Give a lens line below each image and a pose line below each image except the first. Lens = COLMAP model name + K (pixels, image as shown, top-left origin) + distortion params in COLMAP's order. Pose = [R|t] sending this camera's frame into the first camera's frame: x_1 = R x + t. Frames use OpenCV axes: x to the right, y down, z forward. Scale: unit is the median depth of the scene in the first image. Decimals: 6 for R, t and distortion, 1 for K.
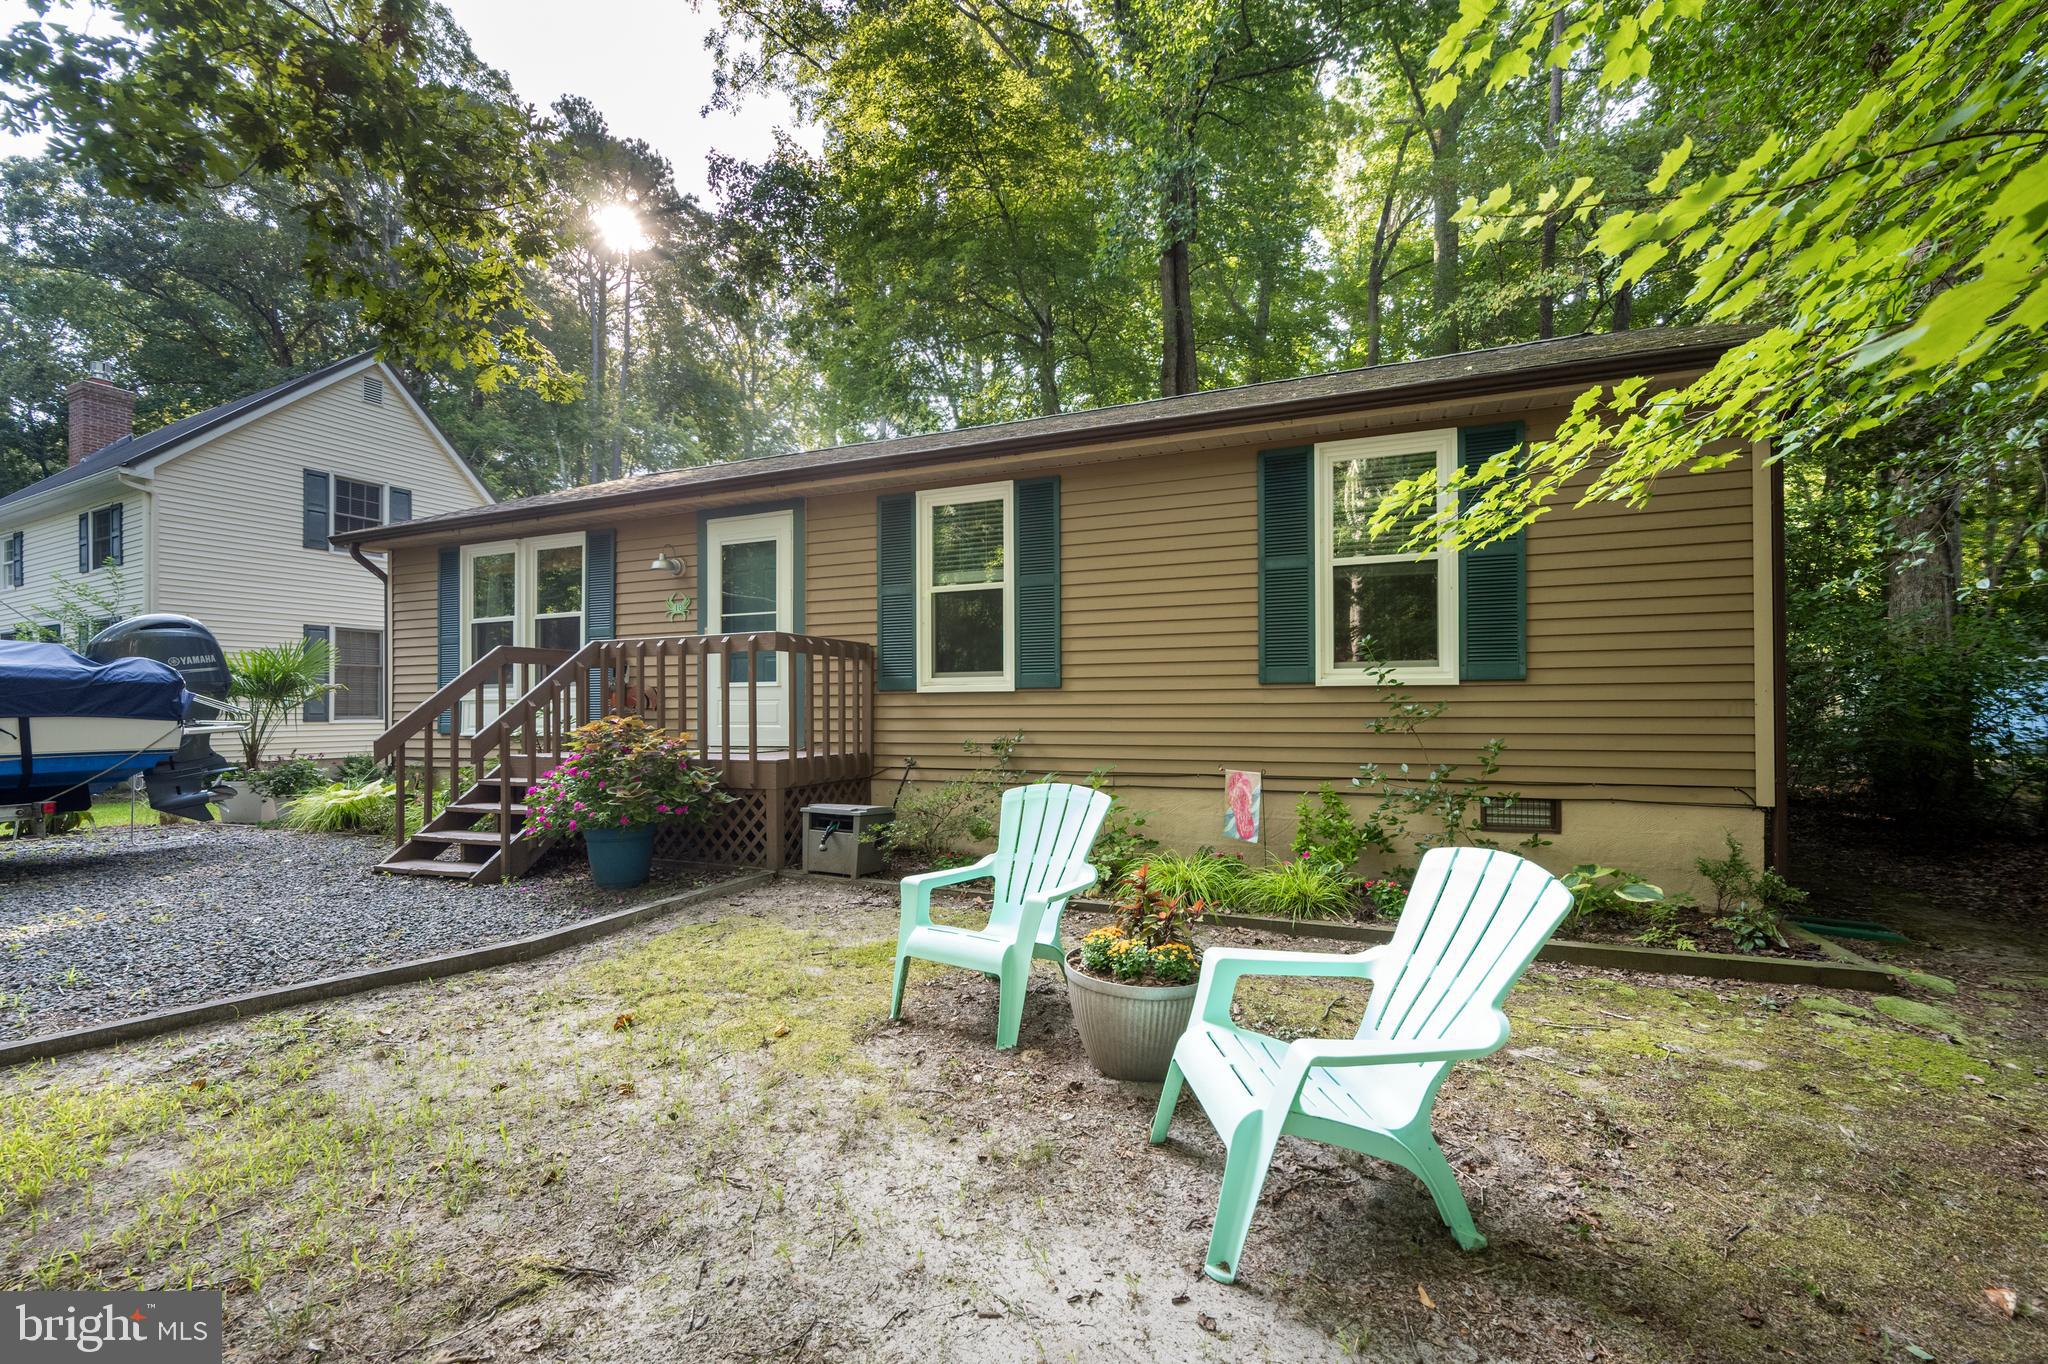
lens RADIAL K [[813.5, 0, 1024.0], [0, 813.5, 682.0], [0, 0, 1]] dist [-0.001396, -0.000041]
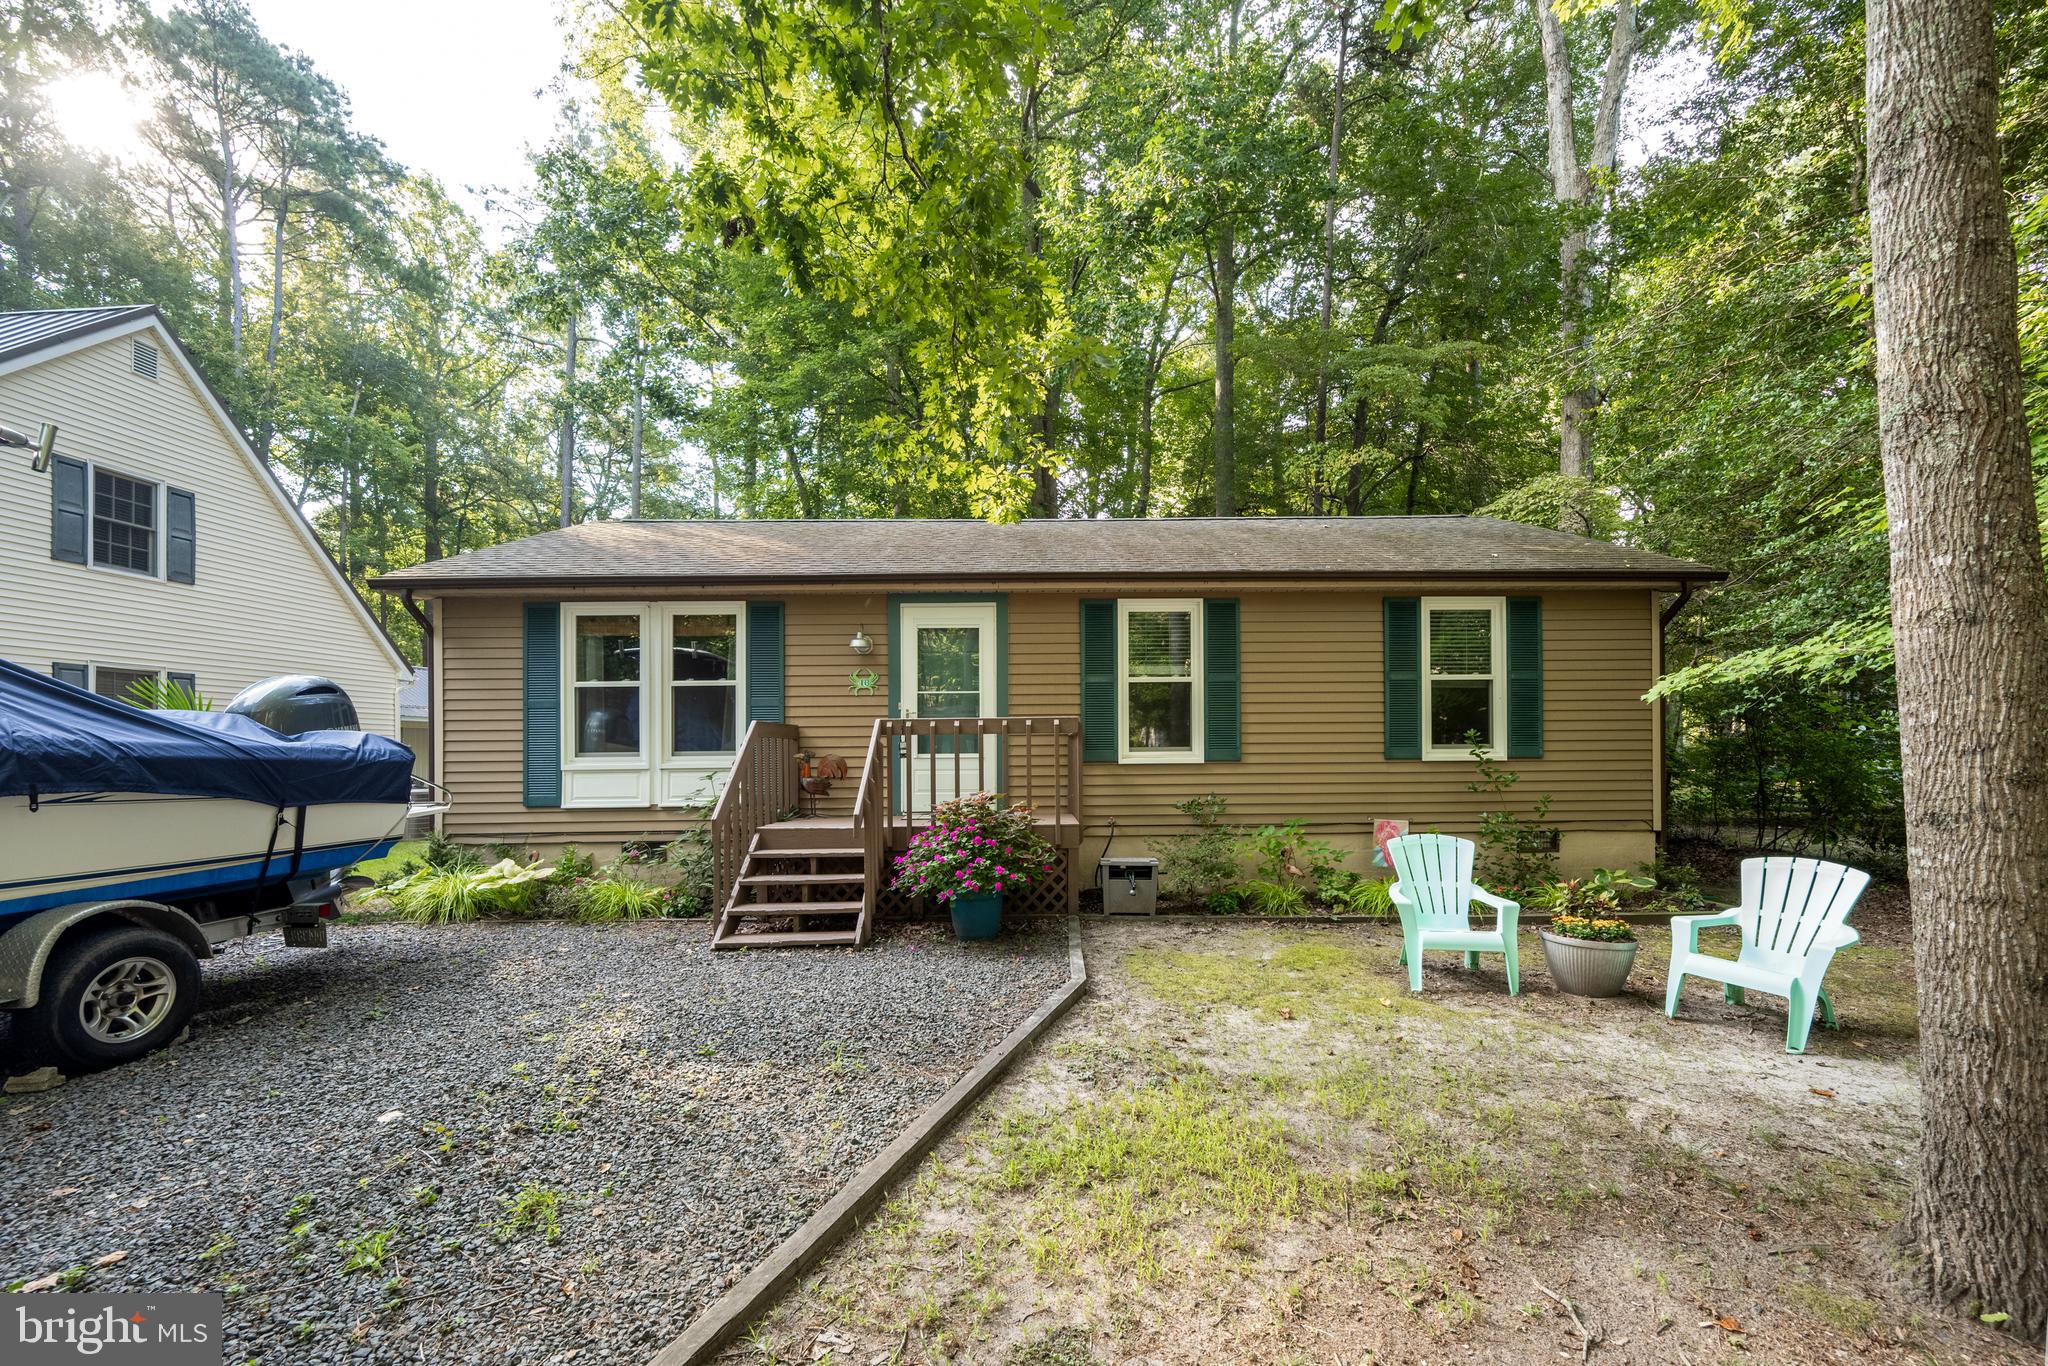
lens RADIAL K [[806.9, 0, 1025.2], [0, 806.9, 728.2], [0, 0, 1]] dist [-0.002059, -0.000280]
pose [[0.923872, 0.009600, 0.382581, -0.741899], [-0.010213, 0.999948, -0.000427, -0.039474], [-0.382565, -0.003513, 0.923922, -0.066418]]
